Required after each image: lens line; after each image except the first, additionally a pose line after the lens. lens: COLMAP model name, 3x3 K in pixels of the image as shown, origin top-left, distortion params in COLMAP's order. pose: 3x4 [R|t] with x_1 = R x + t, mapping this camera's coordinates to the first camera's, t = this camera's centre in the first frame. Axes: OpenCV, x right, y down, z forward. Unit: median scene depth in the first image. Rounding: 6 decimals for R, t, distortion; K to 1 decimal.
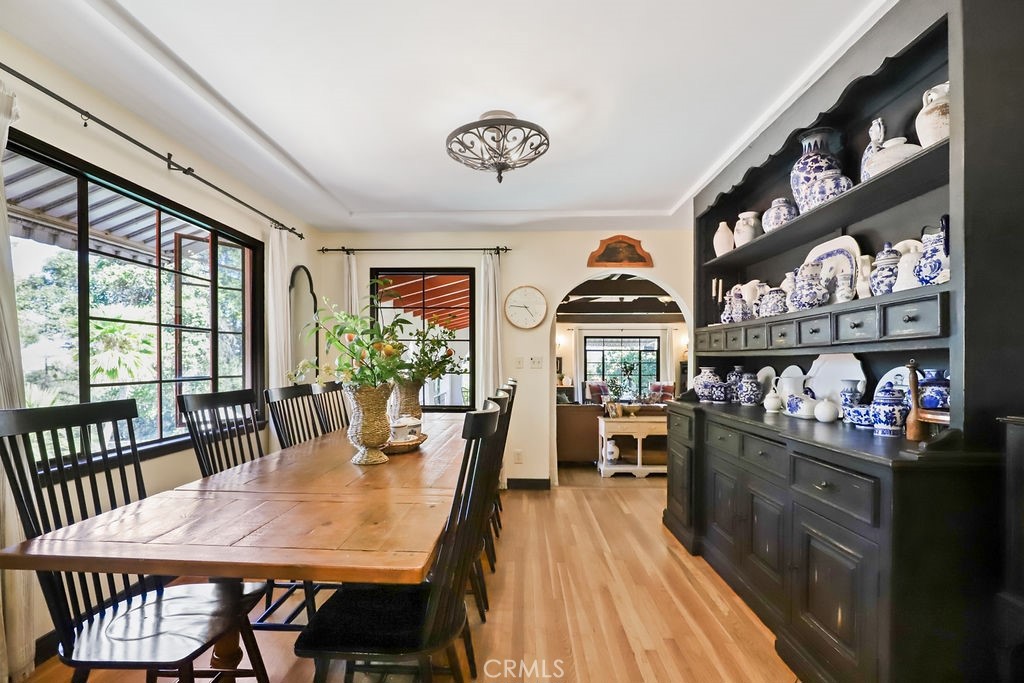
lens RADIAL K [[478.8, 0, 514.9], [0, 478.8, 363.8], [0, 0, 1]] dist [0.000580, -0.000077]
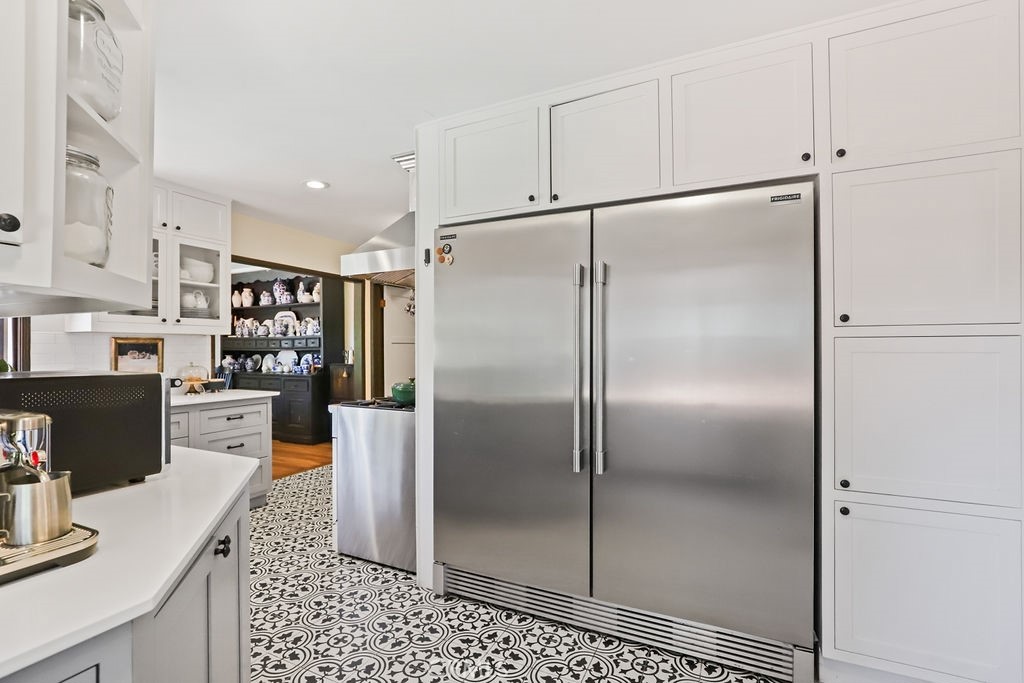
lens RADIAL K [[478.8, 0, 512.7], [0, 478.8, 345.2], [0, 0, 1]] dist [0.000580, -0.000077]
pose [[0.408015, 0.003008, 0.912970, -1.657180], [0.008700, 0.999936, -0.007182, -0.019241], [-0.912934, 0.010874, 0.407962, -1.673299]]
